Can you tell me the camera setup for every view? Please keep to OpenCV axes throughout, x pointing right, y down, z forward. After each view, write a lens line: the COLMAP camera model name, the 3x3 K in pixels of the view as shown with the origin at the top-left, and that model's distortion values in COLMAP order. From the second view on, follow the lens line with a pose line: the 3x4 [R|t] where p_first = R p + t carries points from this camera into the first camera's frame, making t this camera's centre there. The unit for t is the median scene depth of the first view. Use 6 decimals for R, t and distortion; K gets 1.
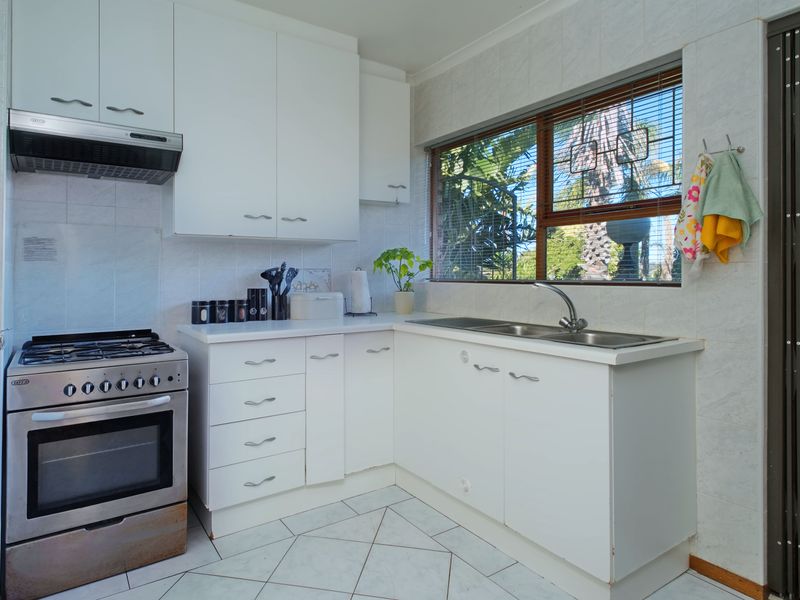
lens RADIAL K [[462.7, 0, 397.7], [0, 462.7, 274.1], [0, 0, 1]] dist [-0.002853, -0.000667]
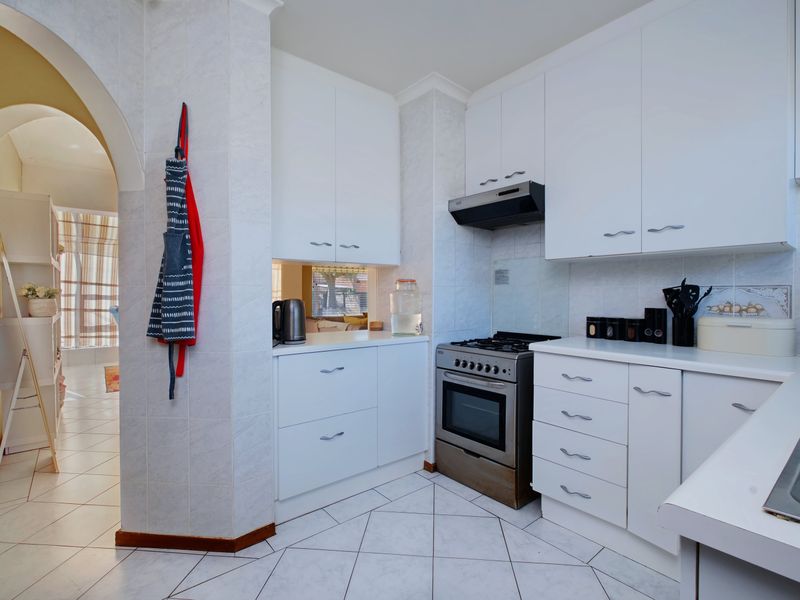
lens RADIAL K [[403.8, 0, 400.0], [0, 403.8, 300.0], [0, 0, 1]] dist [-0.000316, 0.000161]
pose [[0.078654, 0.016549, -0.996765, 0.565159], [0.000066, 0.999862, 0.016606, 0.001539], [0.996902, -0.001372, 0.078643, 0.533442]]
